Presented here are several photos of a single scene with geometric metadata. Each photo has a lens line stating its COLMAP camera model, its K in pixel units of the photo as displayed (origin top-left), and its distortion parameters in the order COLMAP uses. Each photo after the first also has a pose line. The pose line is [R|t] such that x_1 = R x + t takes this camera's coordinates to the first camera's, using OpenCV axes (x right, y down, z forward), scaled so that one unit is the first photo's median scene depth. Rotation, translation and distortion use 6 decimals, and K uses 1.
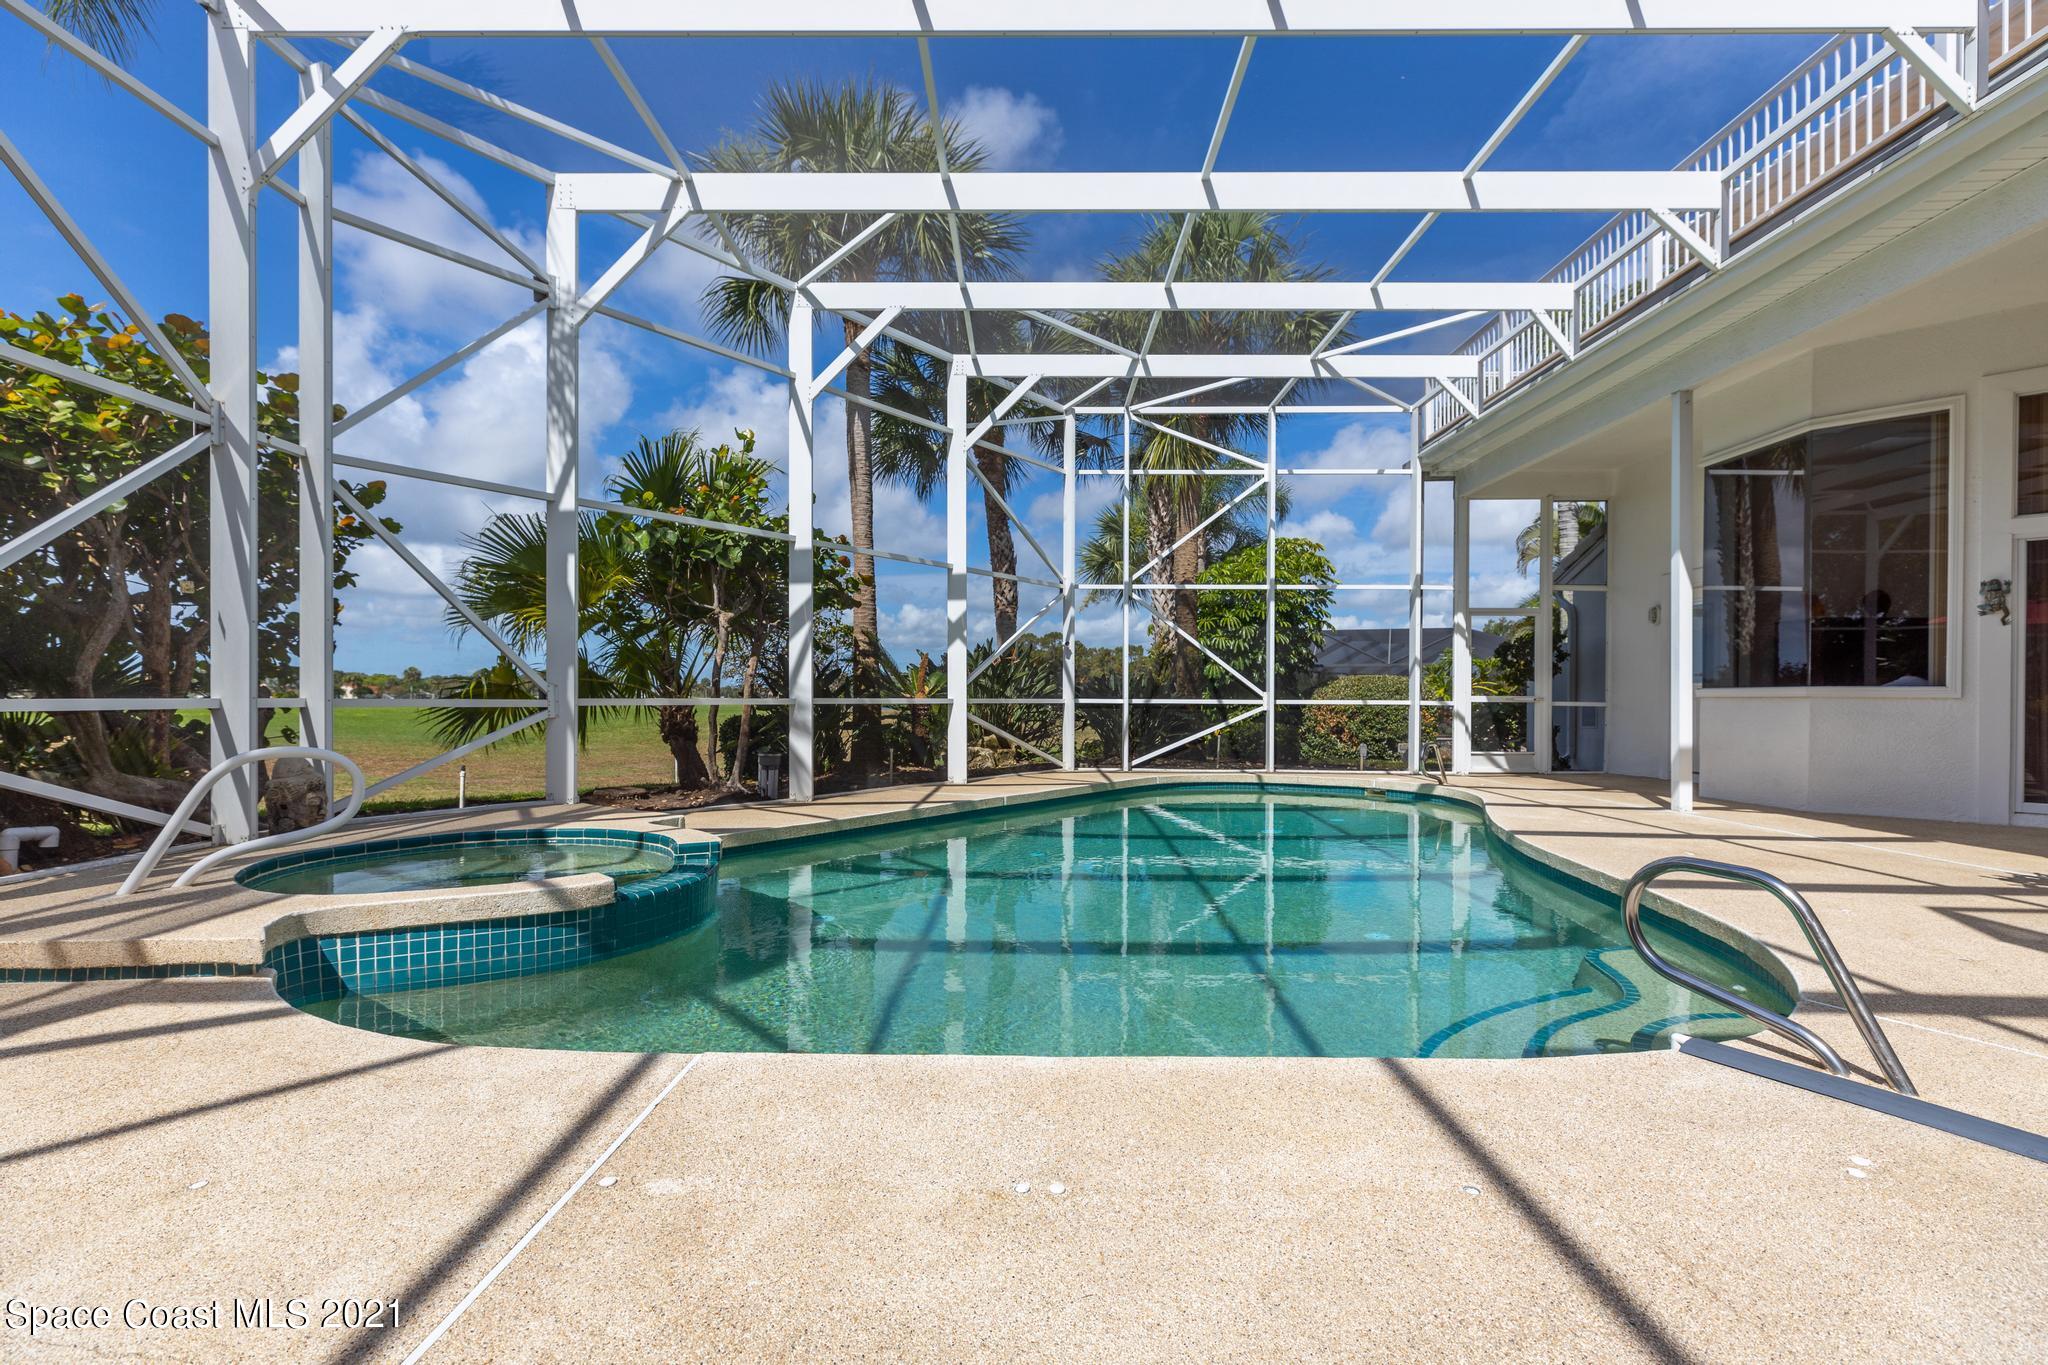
lens RADIAL K [[912.8, 0, 1021.2], [0, 912.8, 699.0], [0, 0, 1]] dist [0.000614, -0.000242]
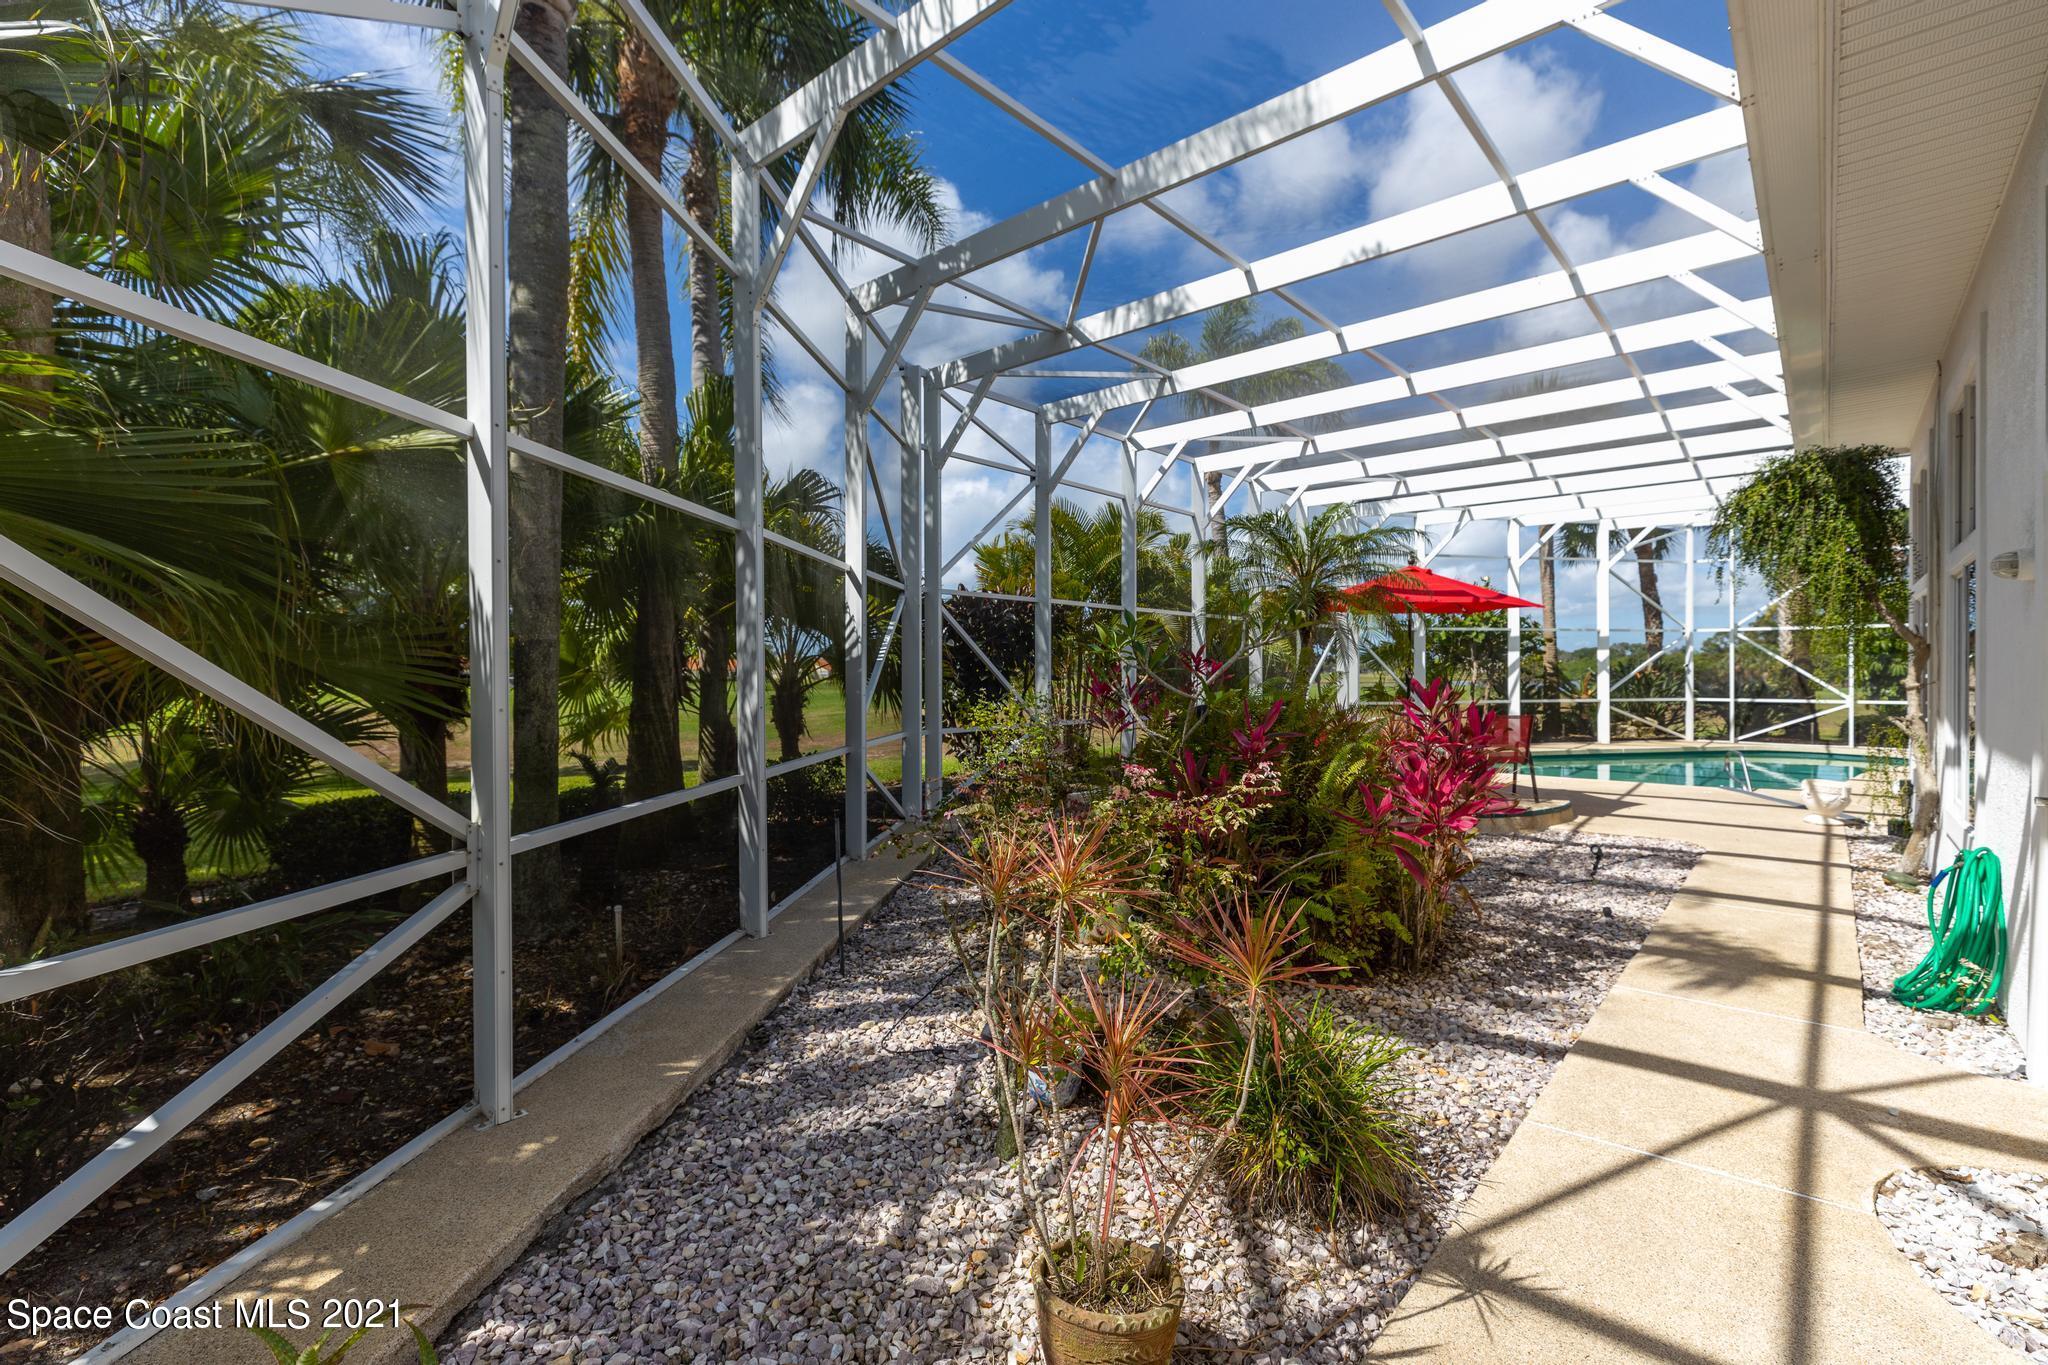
lens RADIAL K [[912.8, 0, 1011.9], [0, 912.8, 688.2], [0, 0, 1]] dist [0.000614, -0.000242]
pose [[0.748134, -0.004966, -0.663529, 0.248569], [0.008691, 0.999960, 0.002316, -0.035728], [0.663490, -0.007499, 0.748147, -1.144906]]
